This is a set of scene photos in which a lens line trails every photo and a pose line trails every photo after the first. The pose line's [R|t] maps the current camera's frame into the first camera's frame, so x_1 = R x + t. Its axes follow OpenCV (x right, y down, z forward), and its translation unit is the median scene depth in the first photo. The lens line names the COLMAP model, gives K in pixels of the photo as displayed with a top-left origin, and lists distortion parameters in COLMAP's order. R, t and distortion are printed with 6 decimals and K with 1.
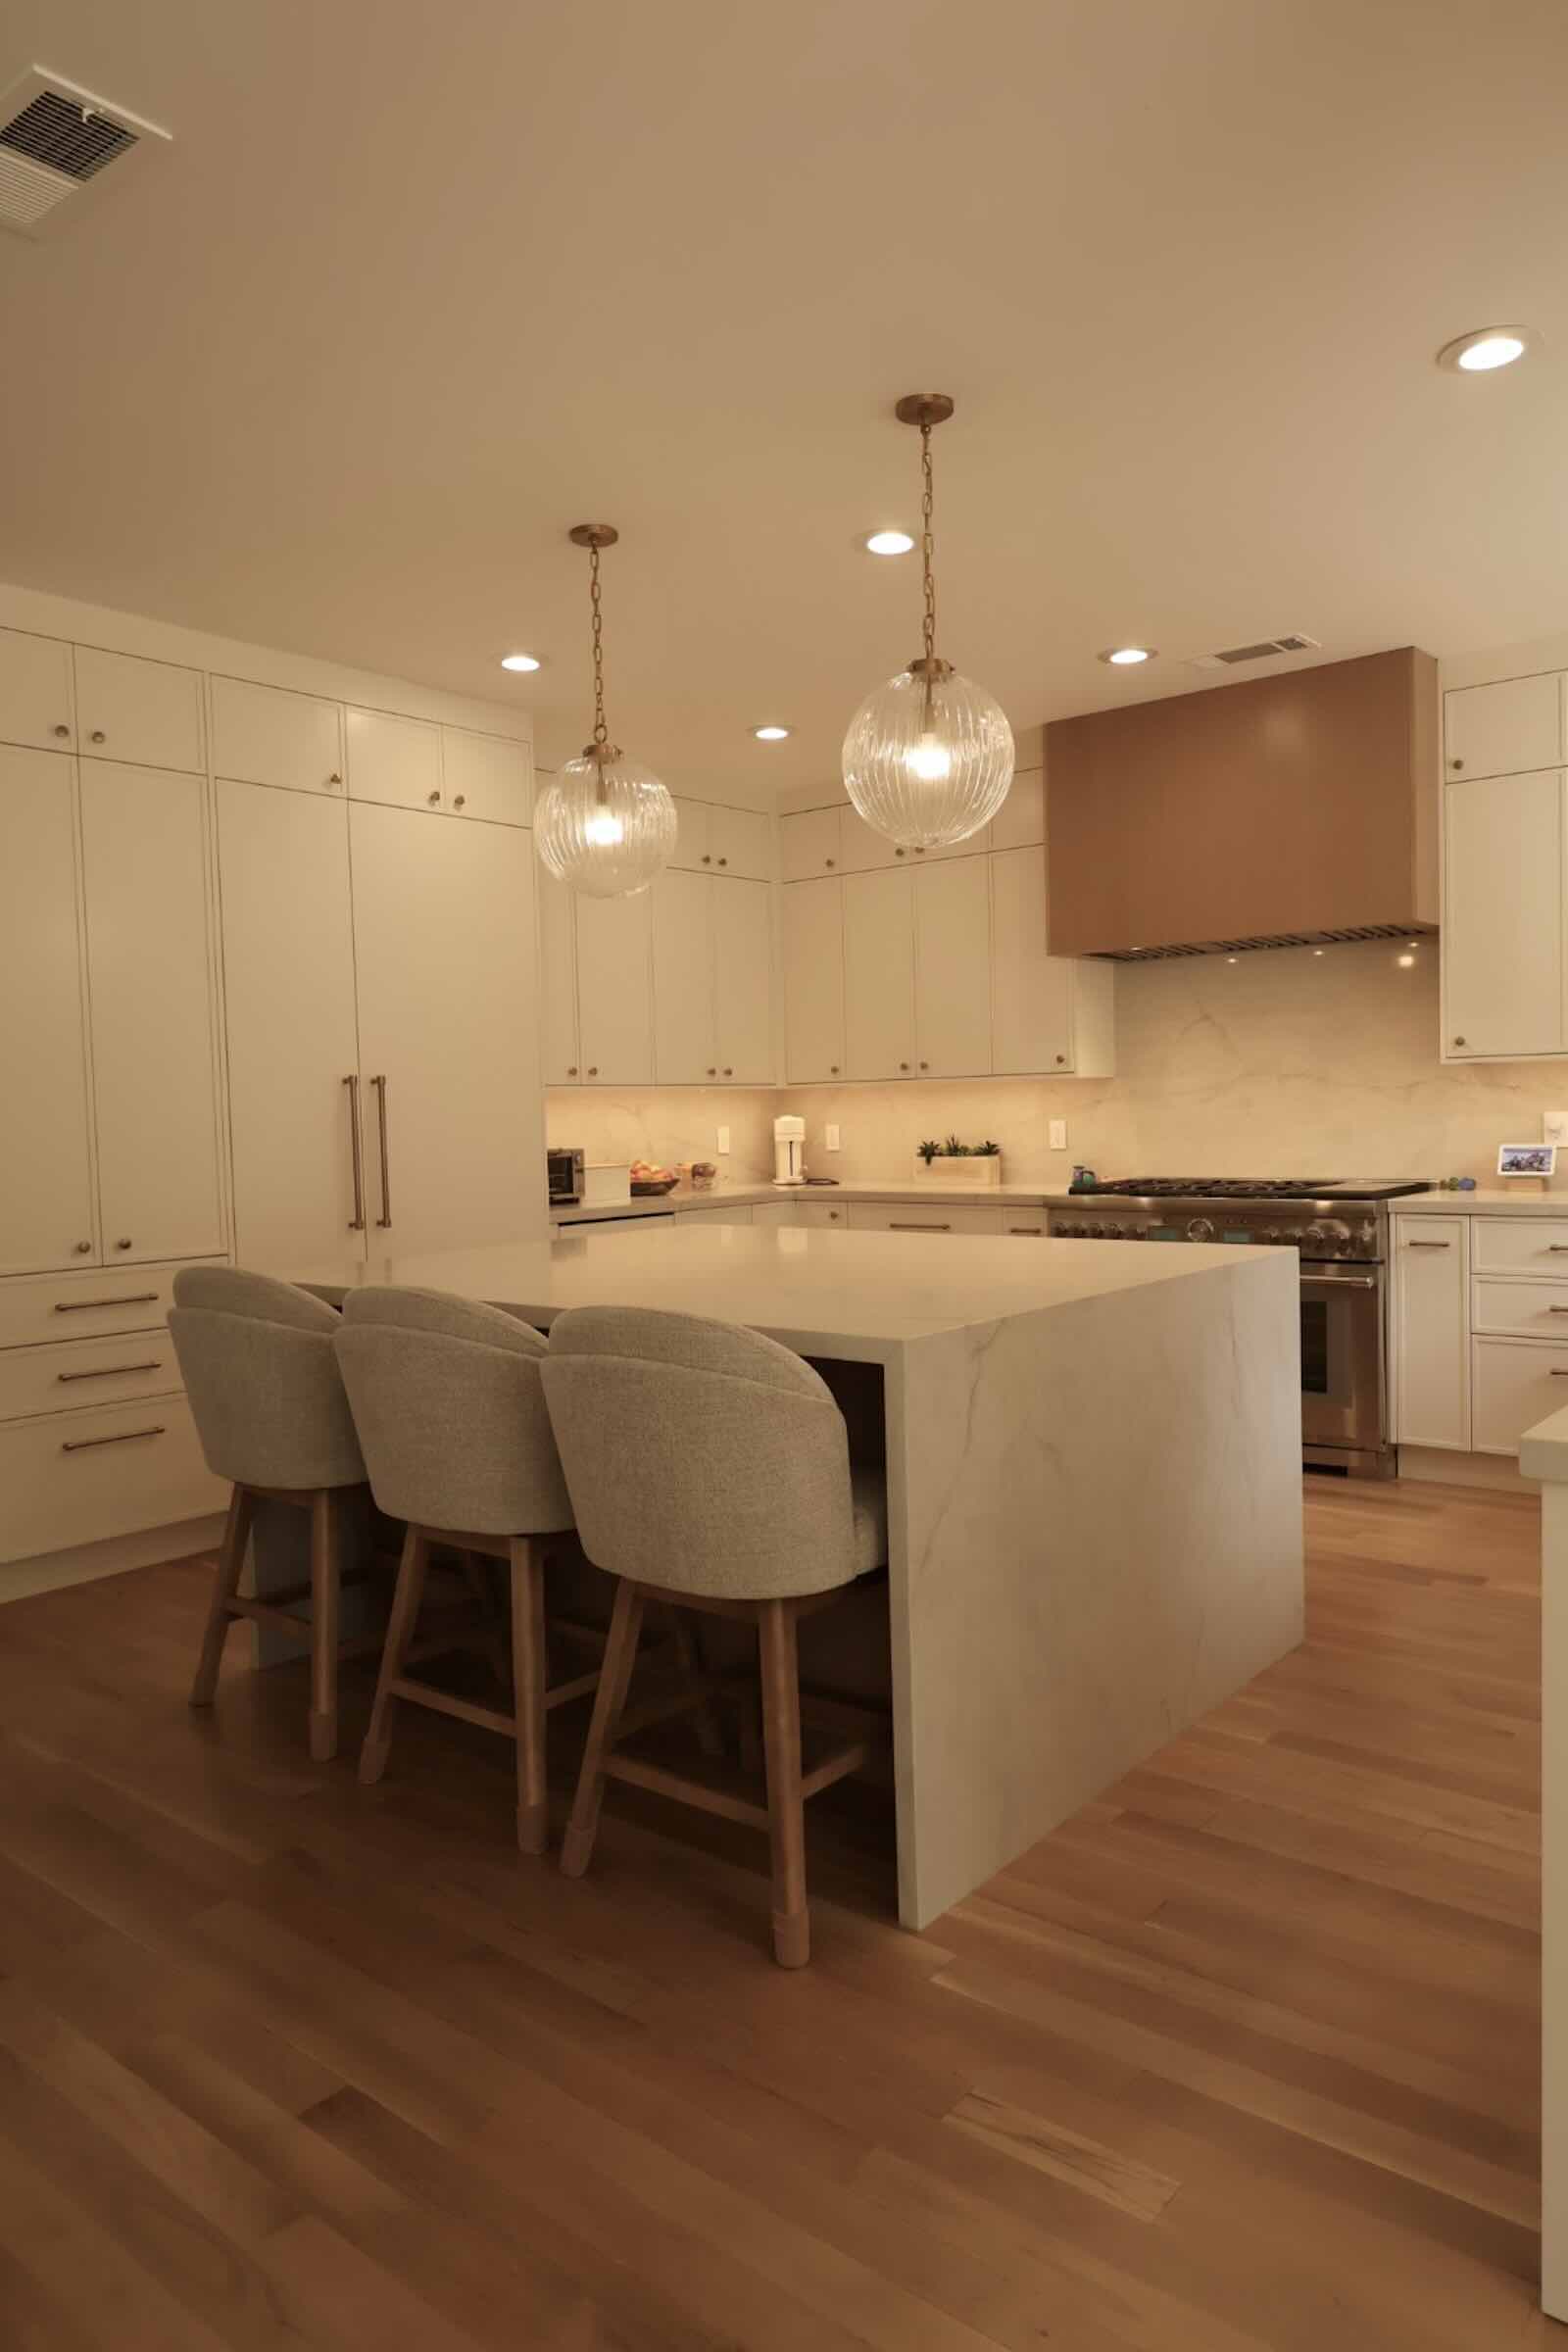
lens RADIAL K [[1506.6, 0, 784.0], [0, 1506.6, 1176.0], [0, 0, 1]] dist [0.003047, 0.000138]
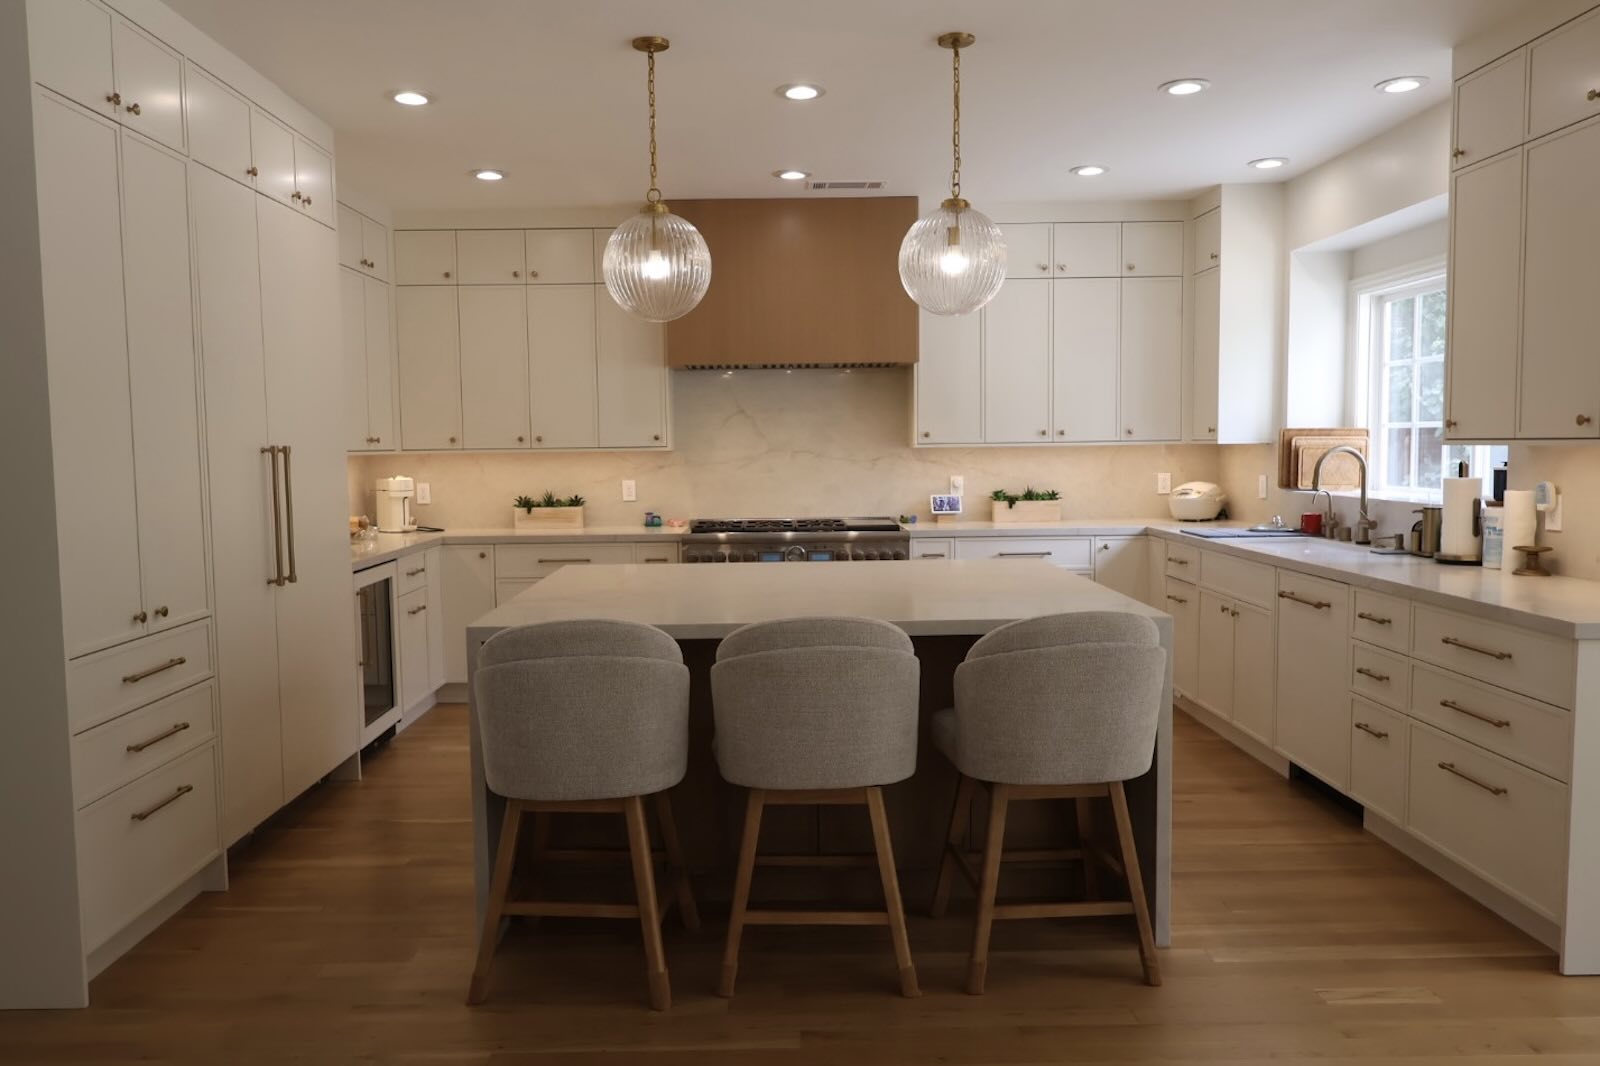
lens RADIAL K [[1142.4, 0, 800.0], [0, 1142.4, 533.0], [0, 0, 1]] dist [-0.002873, -0.002406]
pose [[0.767076, -0.032712, 0.640722, -0.415582], [0.020677, 0.999441, 0.026272, -0.013703], [-0.641223, -0.006904, 0.767323, 0.093337]]
